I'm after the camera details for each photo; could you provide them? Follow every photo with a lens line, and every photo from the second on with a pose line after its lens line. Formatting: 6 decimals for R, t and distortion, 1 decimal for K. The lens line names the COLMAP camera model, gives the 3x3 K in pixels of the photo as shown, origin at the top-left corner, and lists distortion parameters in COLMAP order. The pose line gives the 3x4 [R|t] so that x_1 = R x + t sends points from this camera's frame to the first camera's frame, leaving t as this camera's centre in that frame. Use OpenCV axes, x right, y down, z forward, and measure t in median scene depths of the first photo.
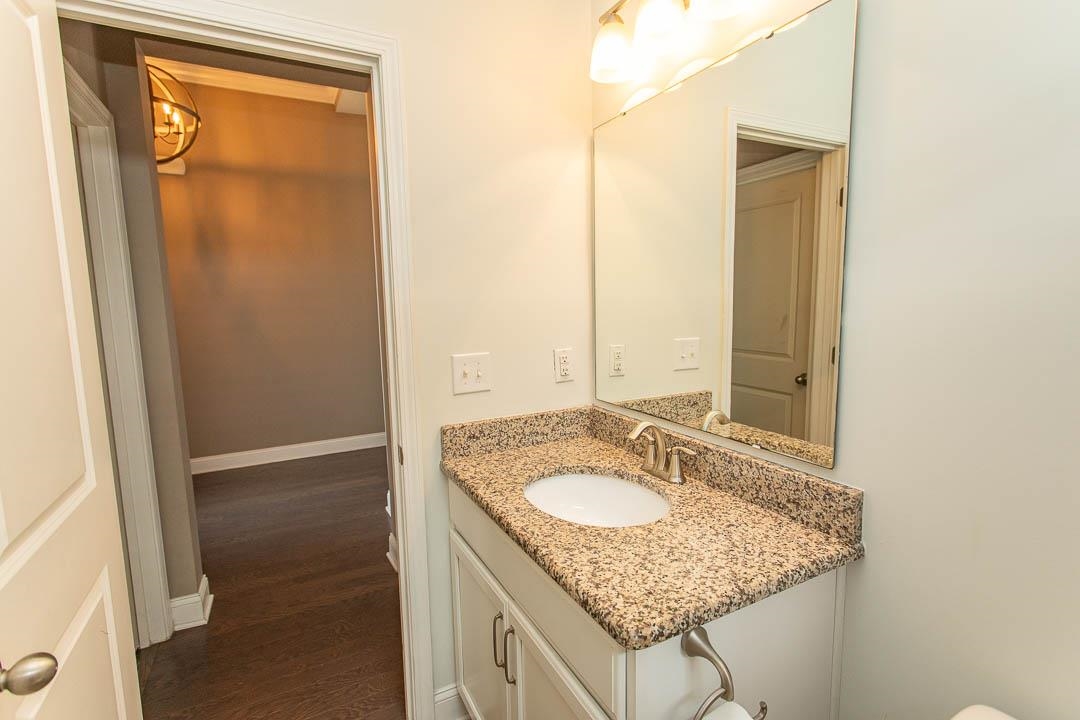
lens RADIAL K [[508.2, 0, 540.9], [0, 508.2, 379.4], [0, 0, 1]] dist [0.002947, 0.000760]
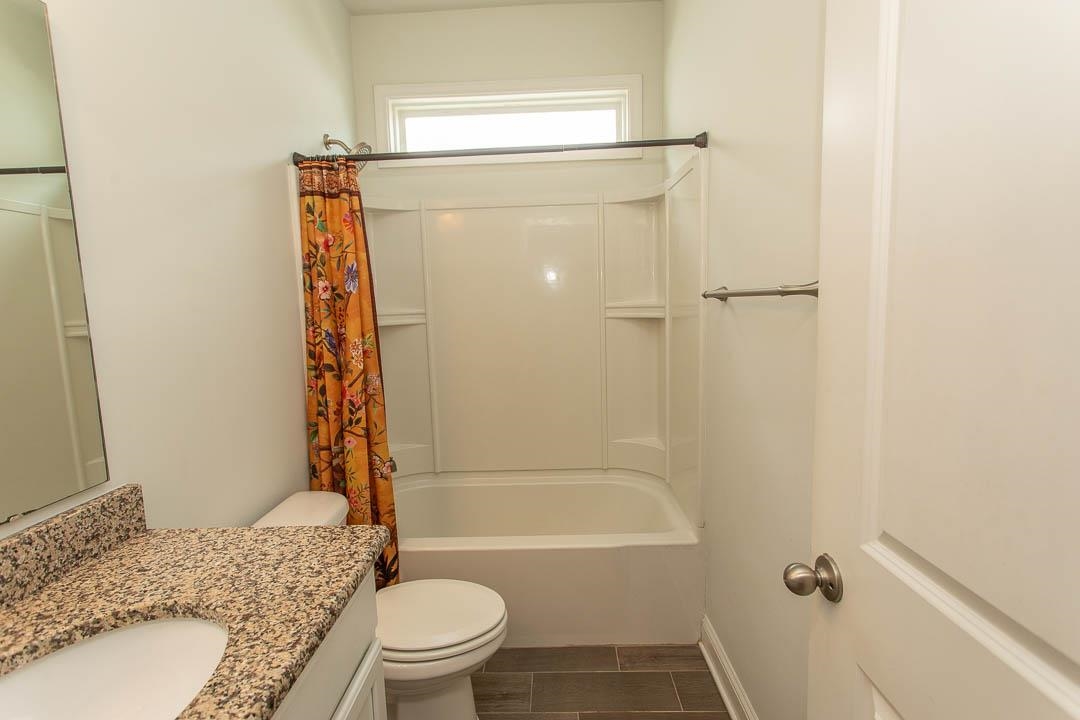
lens RADIAL K [[508.2, 0, 537.0], [0, 508.2, 359.7], [0, 0, 1]] dist [0.002947, 0.000760]
pose [[-0.871482, -0.009080, 0.490343, -0.613907], [0.128195, 0.960849, 0.245633, -0.178266], [-0.473376, 0.276924, -0.836199, 1.269323]]
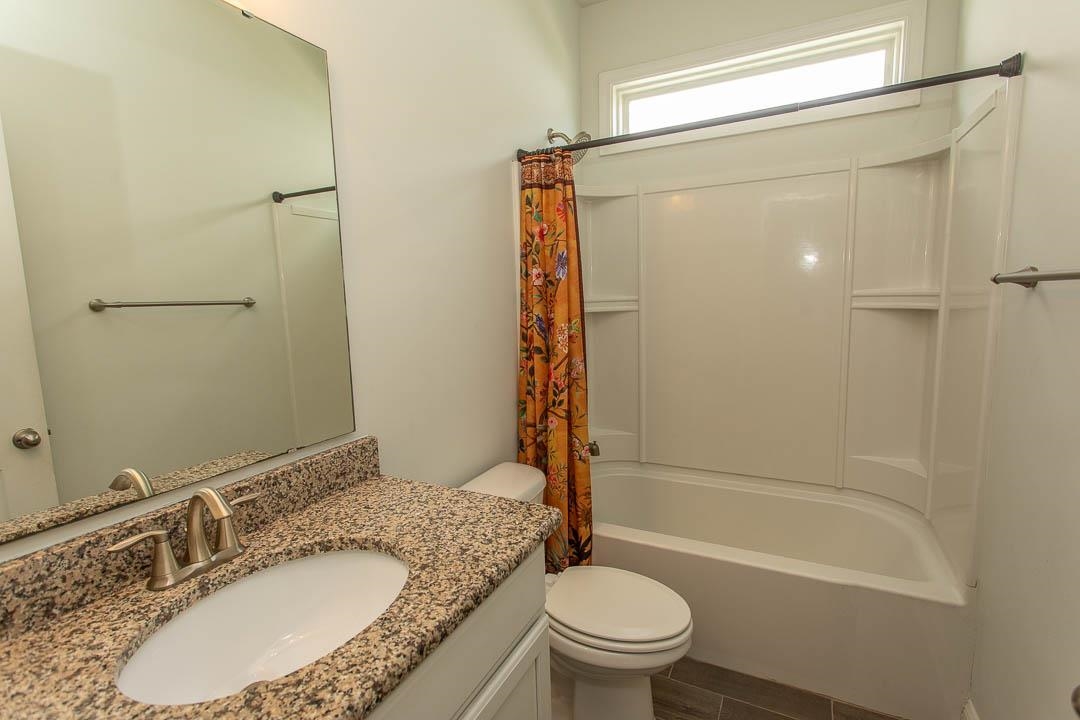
lens RADIAL K [[508.2, 0, 537.3], [0, 508.2, 360.4], [0, 0, 1]] dist [0.002947, 0.000760]
pose [[-0.573726, -0.069059, 0.816130, -0.650705], [0.171973, 0.964070, 0.202472, -0.156468], [-0.800789, 0.256516, -0.541236, 1.174932]]
